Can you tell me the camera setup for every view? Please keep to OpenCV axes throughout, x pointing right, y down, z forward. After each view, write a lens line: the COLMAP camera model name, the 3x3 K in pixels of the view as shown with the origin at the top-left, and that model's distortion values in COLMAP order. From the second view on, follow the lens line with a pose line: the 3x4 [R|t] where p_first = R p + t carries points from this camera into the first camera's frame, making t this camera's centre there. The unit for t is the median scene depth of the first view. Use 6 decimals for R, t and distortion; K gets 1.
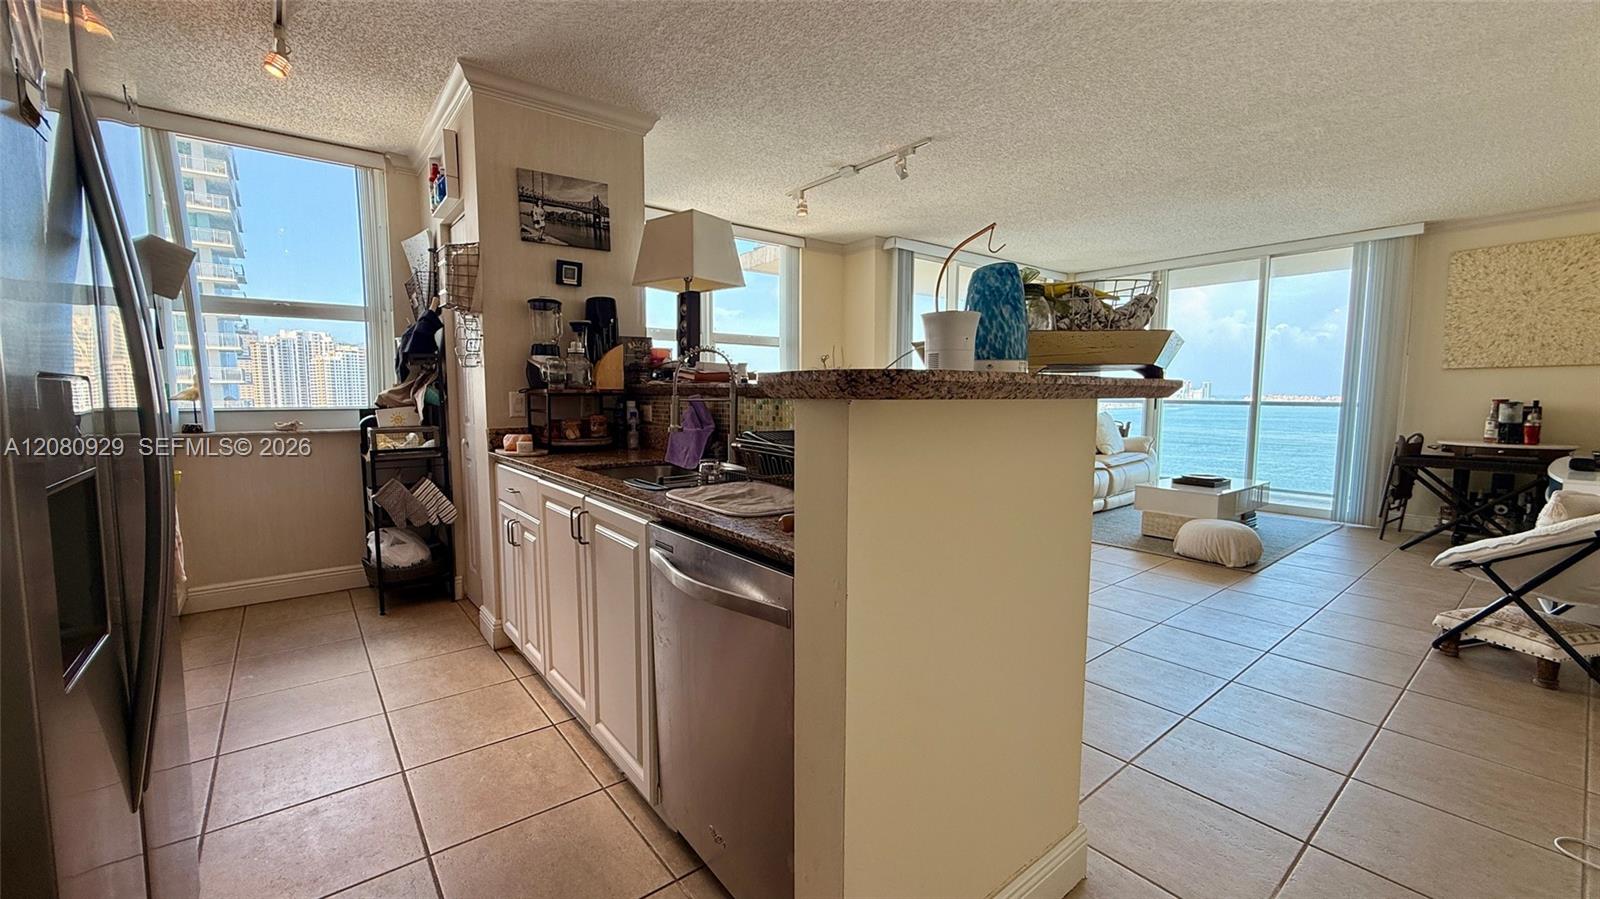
lens RADIAL K [[640.6, 0, 794.9], [0, 640.6, 452.1], [0, 0, 1]] dist [-0.000199, 0.000108]
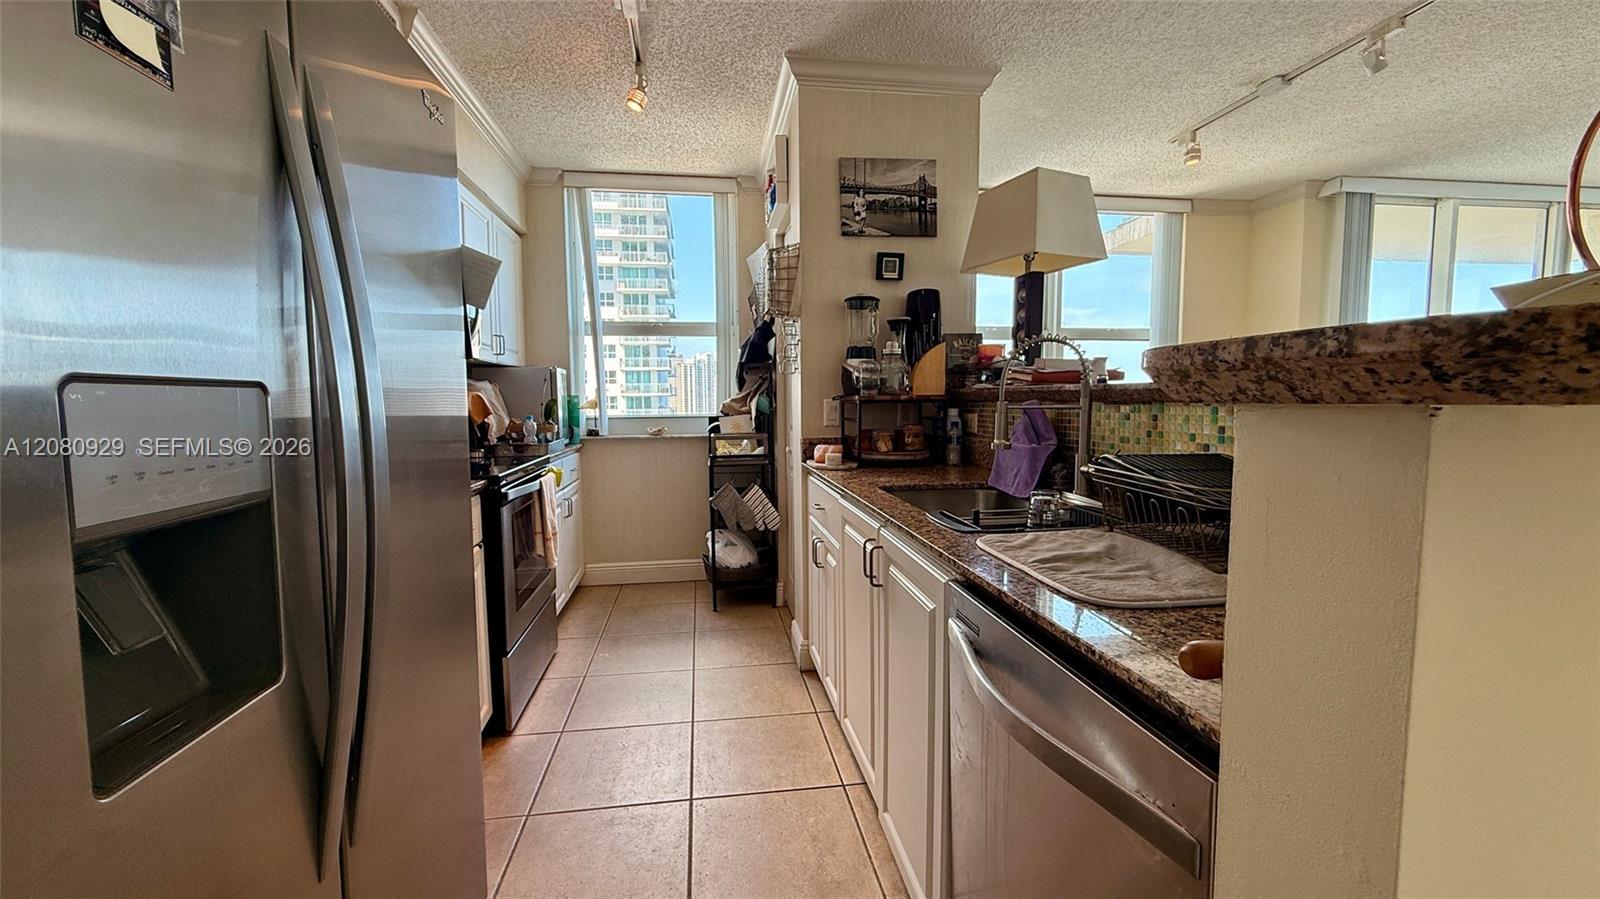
lens RADIAL K [[640.6, 0, 794.9], [0, 640.6, 452.1], [0, 0, 1]] dist [-0.000199, 0.000108]
pose [[0.868604, 0.031217, -0.494522, -0.017080], [-0.036843, 0.999320, -0.001631, -0.013476], [0.494134, 0.019637, 0.869164, 0.165395]]
